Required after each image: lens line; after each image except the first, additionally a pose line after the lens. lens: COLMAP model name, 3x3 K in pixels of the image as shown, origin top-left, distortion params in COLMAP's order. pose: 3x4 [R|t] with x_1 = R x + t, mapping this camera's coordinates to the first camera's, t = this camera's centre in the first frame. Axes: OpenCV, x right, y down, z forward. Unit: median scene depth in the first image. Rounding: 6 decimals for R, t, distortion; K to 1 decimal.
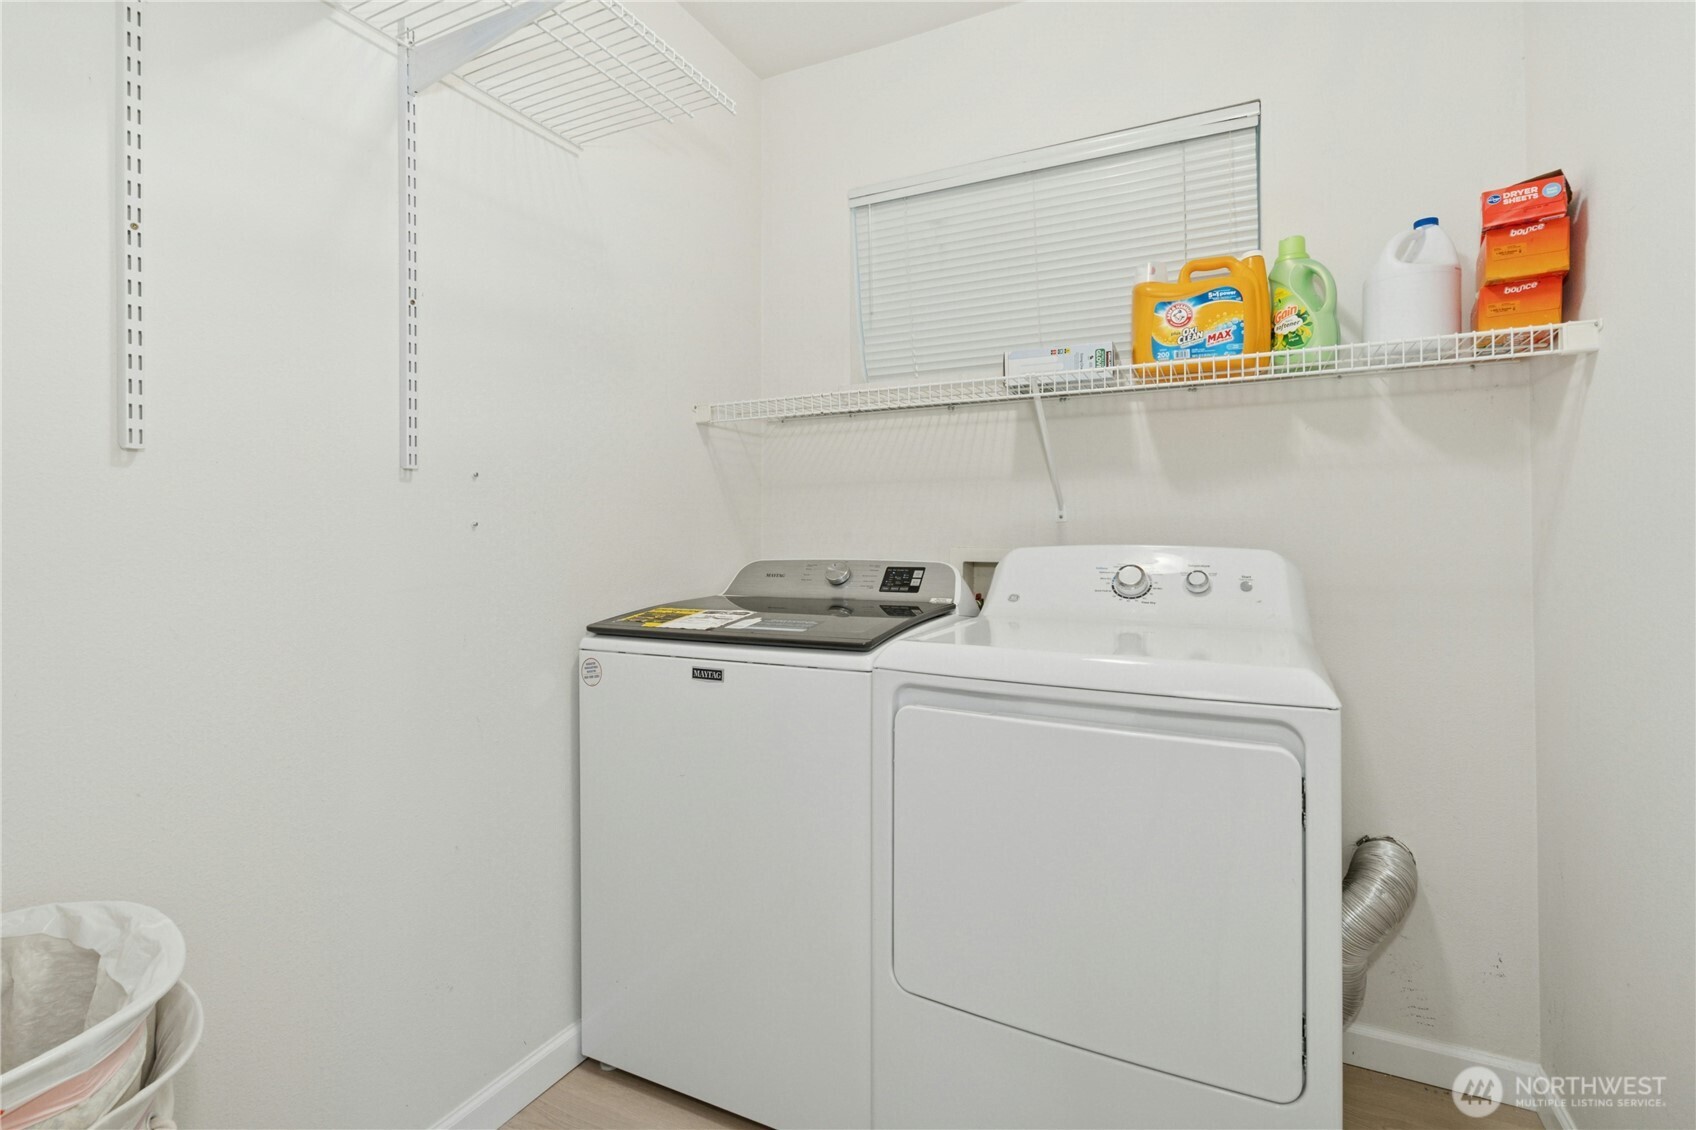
lens RADIAL K [[778.6, 0, 846.5], [0, 778.6, 547.4], [0, 0, 1]] dist [-0.002734, 0.000167]
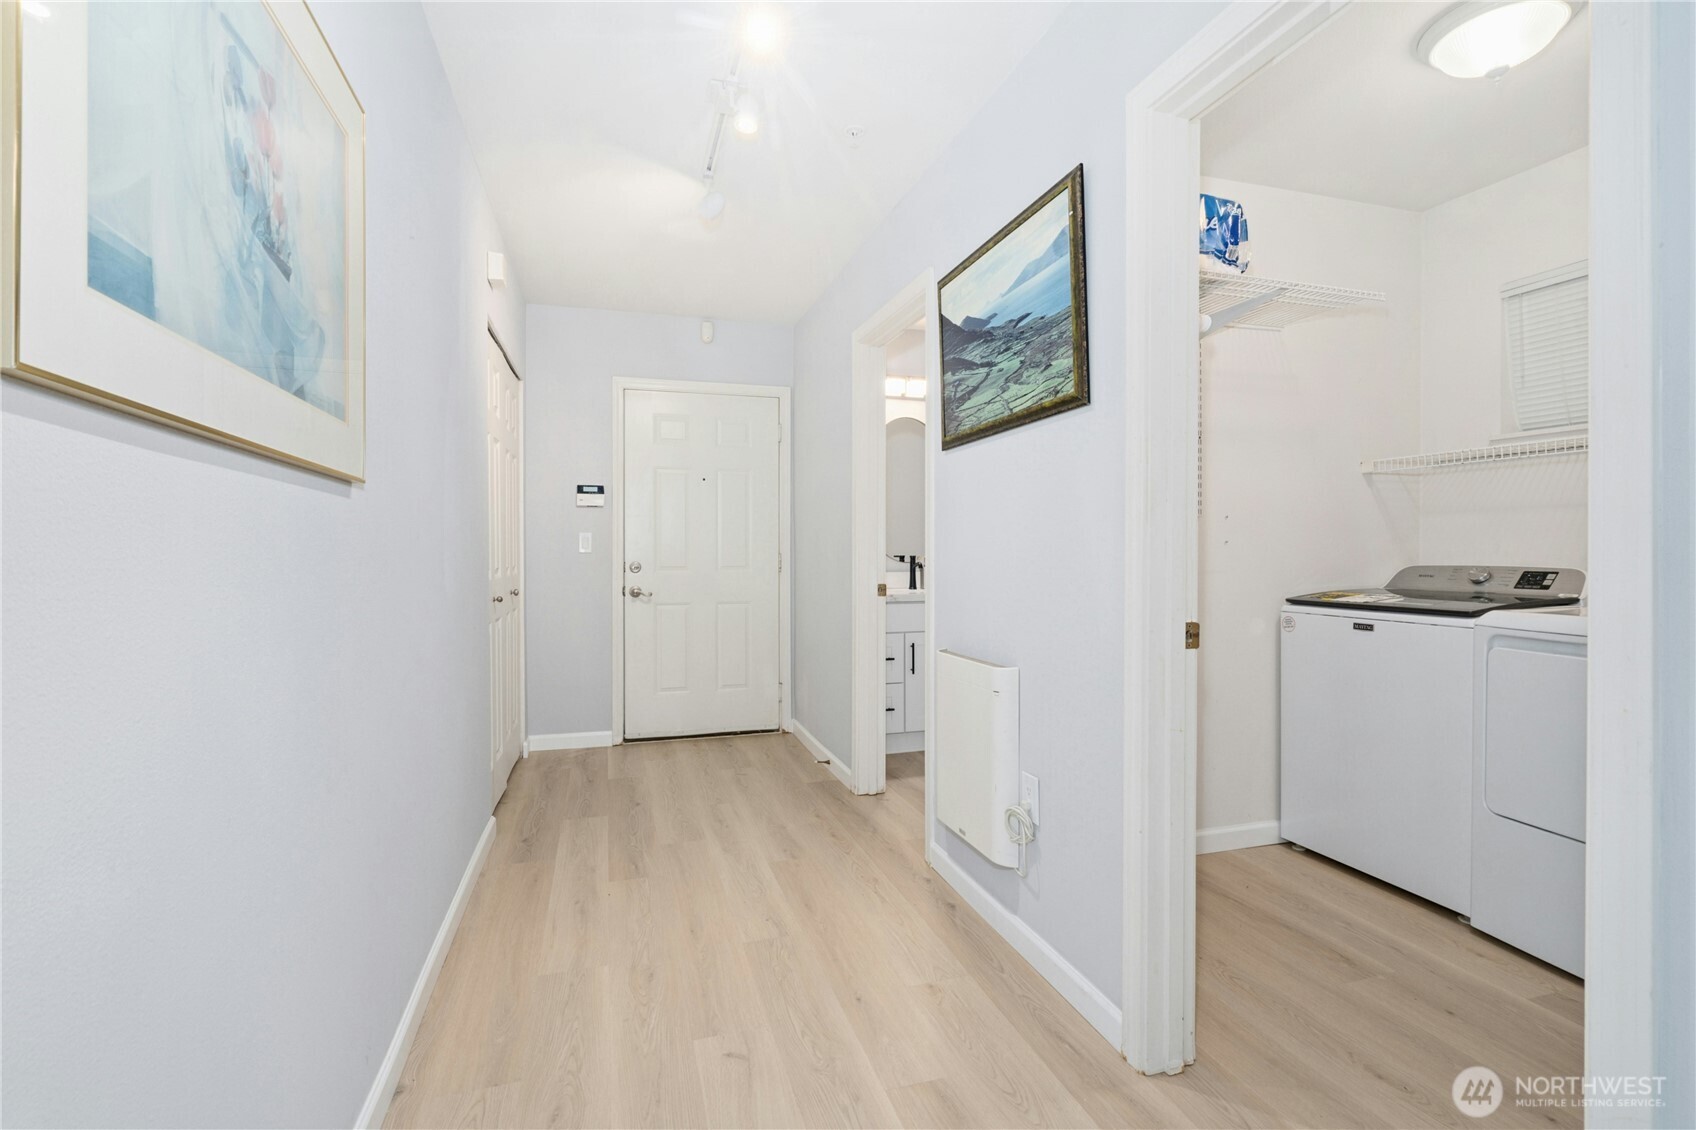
lens RADIAL K [[778.6, 0, 846.5], [0, 778.6, 547.4], [0, 0, 1]] dist [-0.002734, 0.000167]
pose [[0.695052, 0.001568, -0.718958, 0.242021], [-0.013637, 0.999846, -0.011004, 0.017167], [0.718830, 0.017453, 0.694966, -0.942977]]
